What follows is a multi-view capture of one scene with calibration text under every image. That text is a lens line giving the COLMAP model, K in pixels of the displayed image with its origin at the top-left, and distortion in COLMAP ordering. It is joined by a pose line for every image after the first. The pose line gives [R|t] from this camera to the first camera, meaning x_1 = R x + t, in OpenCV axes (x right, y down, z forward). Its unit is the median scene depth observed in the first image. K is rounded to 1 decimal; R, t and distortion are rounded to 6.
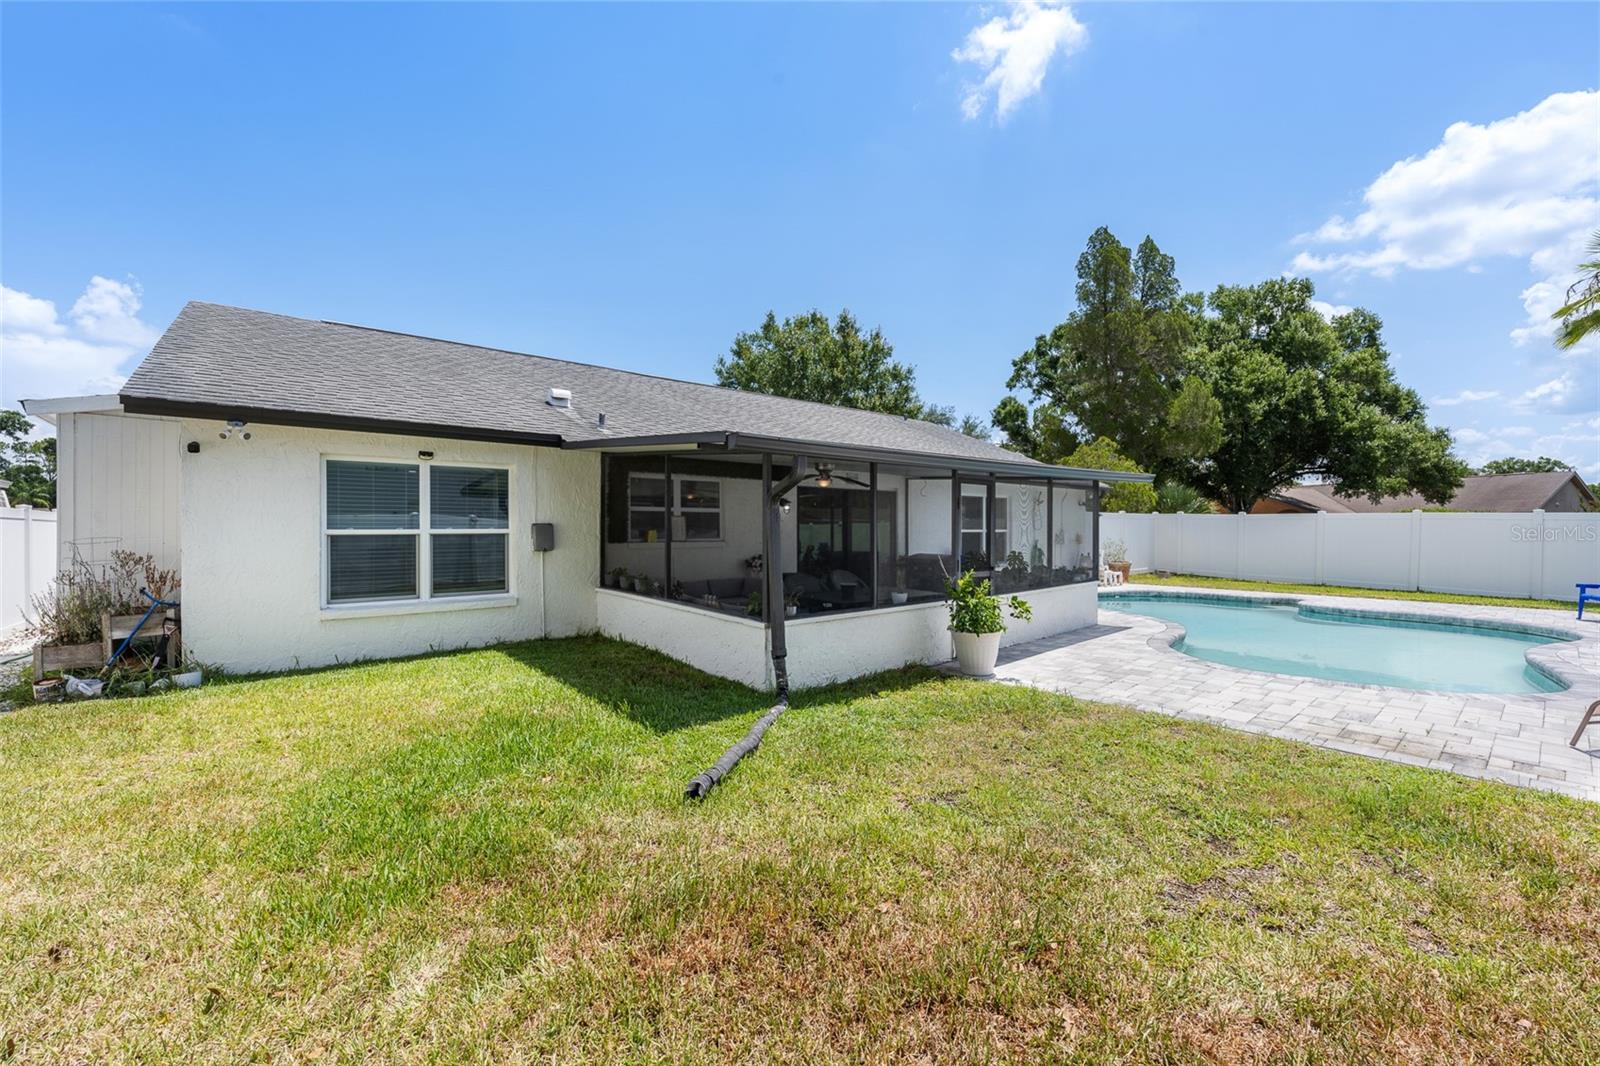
lens RADIAL K [[633.7, 0, 799.6], [0, 633.7, 530.8], [0, 0, 1]] dist [-0.000212, 0.000229]
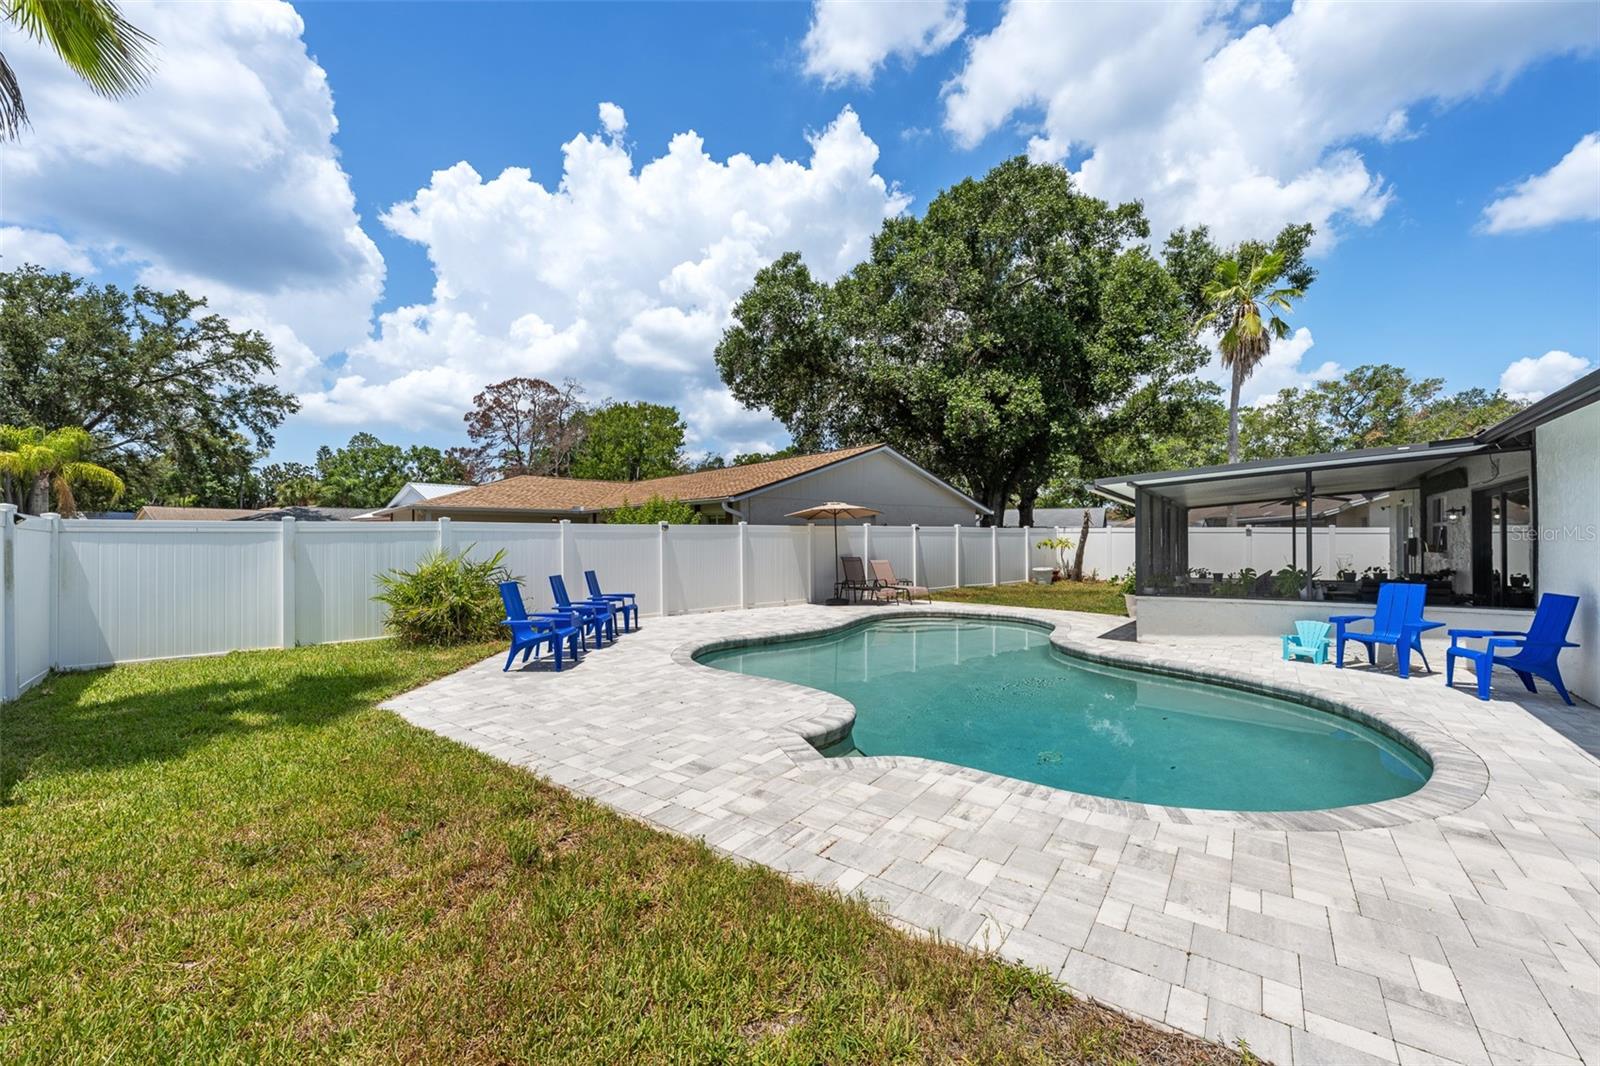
lens RADIAL K [[633.7, 0, 799.6], [0, 633.7, 530.8], [0, 0, 1]] dist [-0.000212, 0.000229]
pose [[-0.971714, -0.005283, -0.236104, 0.394120], [-0.002834, 0.999939, -0.010713, -0.002078], [0.236146, -0.009741, -0.971669, 0.601164]]
